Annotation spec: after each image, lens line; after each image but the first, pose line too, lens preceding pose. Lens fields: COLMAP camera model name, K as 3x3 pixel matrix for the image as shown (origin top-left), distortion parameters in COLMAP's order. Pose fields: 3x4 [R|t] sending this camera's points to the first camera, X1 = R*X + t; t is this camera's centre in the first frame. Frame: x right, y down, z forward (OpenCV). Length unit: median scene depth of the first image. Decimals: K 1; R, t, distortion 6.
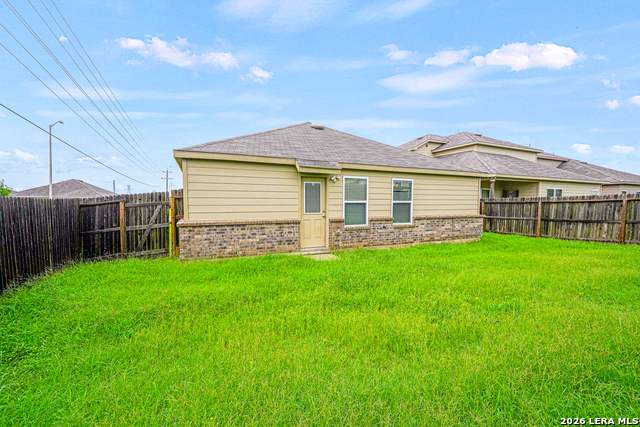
lens RADIAL K [[279.5, 0, 320.0], [0, 279.5, 217.3], [0, 0, 1]] dist [0.005420, 0.000430]
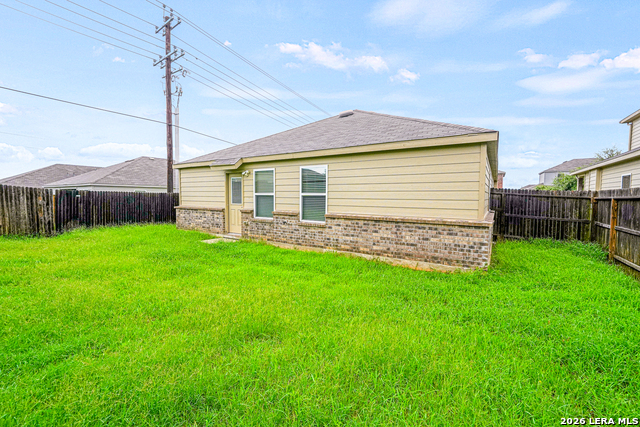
lens RADIAL K [[279.5, 0, 320.0], [0, 279.5, 217.3], [0, 0, 1]] dist [0.005420, 0.000430]
pose [[0.498884, 0.068969, -0.863920, 1.037037], [-0.053387, 0.997381, 0.048795, -0.030851], [0.865023, 0.021779, 0.501260, 0.640305]]
